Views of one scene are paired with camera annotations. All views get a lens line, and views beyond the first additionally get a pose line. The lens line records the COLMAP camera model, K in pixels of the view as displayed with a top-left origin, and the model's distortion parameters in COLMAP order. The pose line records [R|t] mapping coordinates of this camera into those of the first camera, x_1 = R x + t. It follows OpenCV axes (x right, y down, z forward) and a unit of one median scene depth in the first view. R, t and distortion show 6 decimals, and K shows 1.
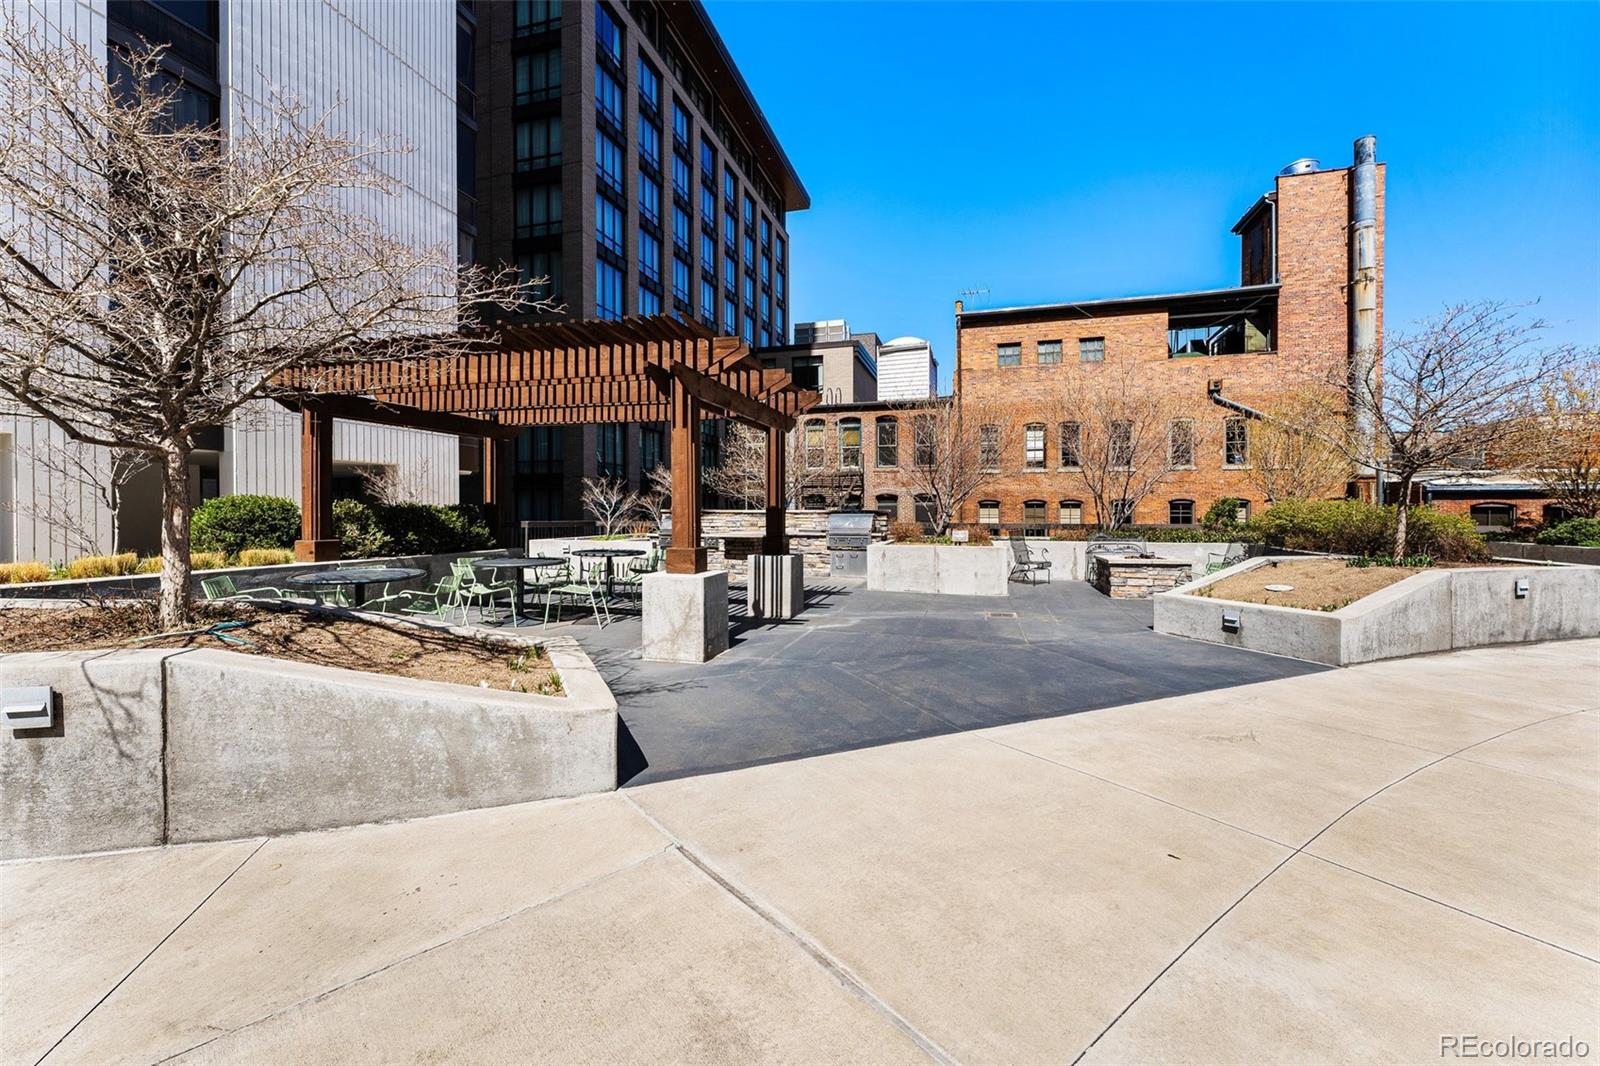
lens RADIAL K [[655.2, 0, 795.1], [0, 655.2, 517.5], [0, 0, 1]] dist [-0.000538, -0.000166]
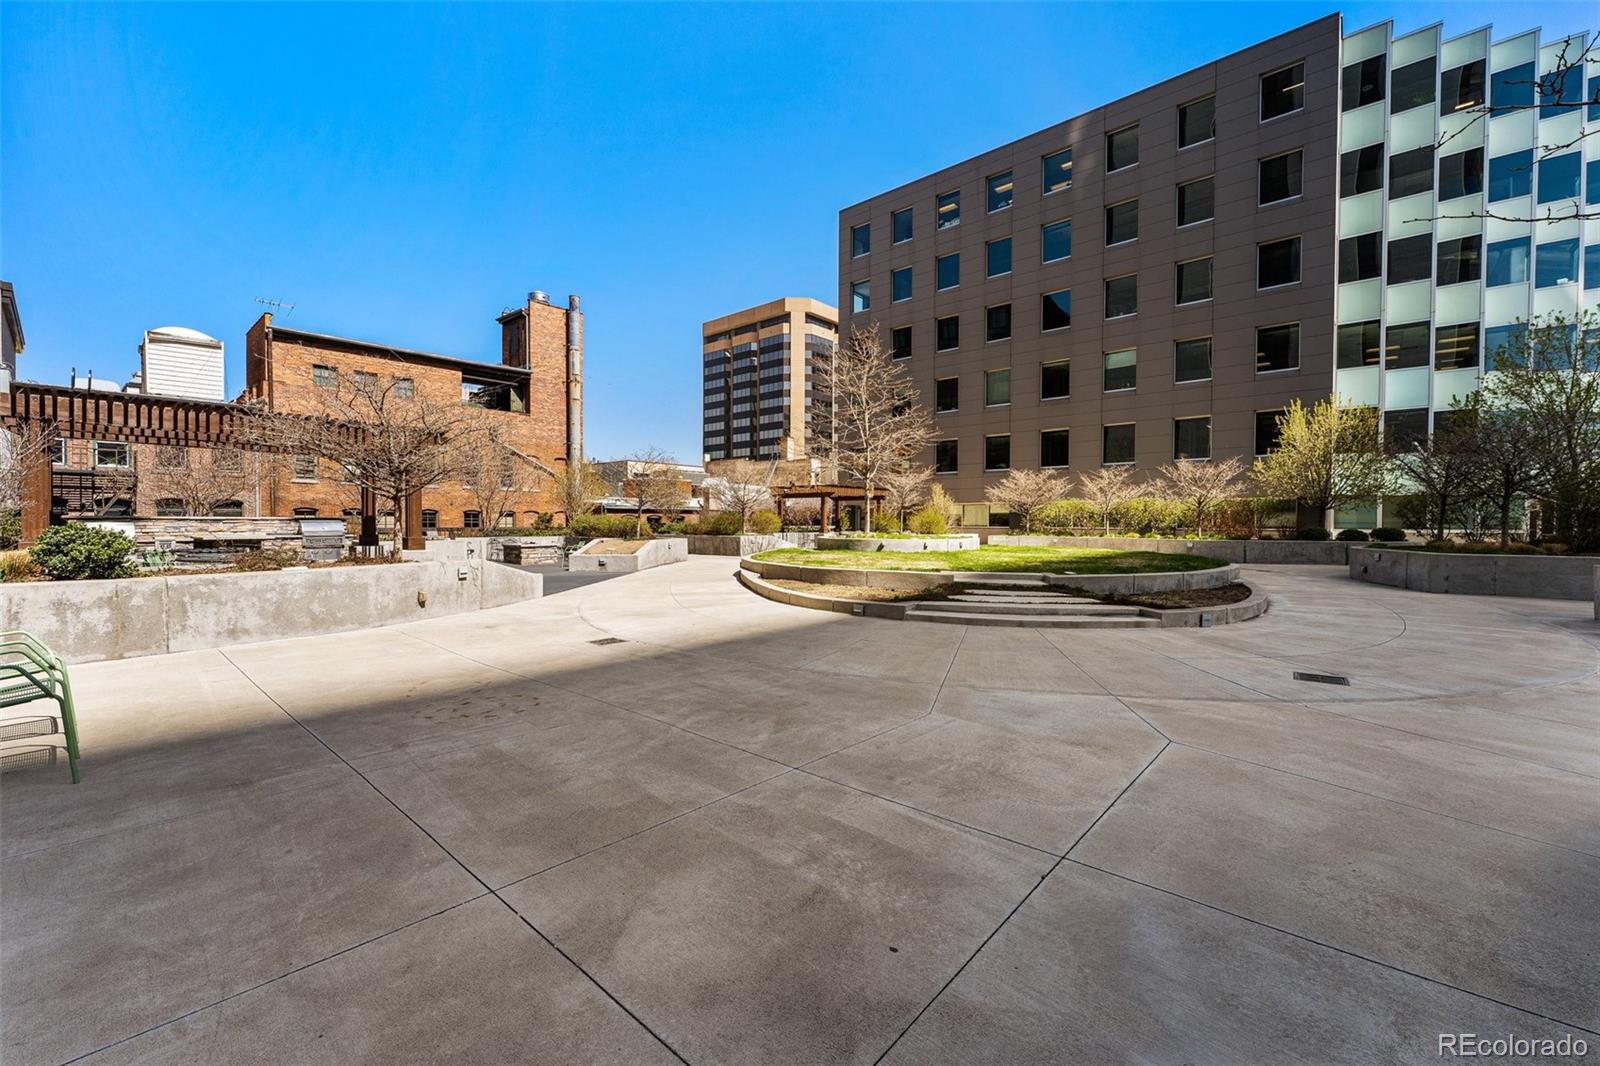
lens RADIAL K [[655.2, 0, 800.9], [0, 655.2, 528.4], [0, 0, 1]] dist [-0.000538, -0.000166]
pose [[0.432989, -0.008664, 0.901358, -0.363522], [0.003801, 0.999962, 0.007786, 0.002757], [-0.901391, 0.000055, 0.433006, -0.227281]]
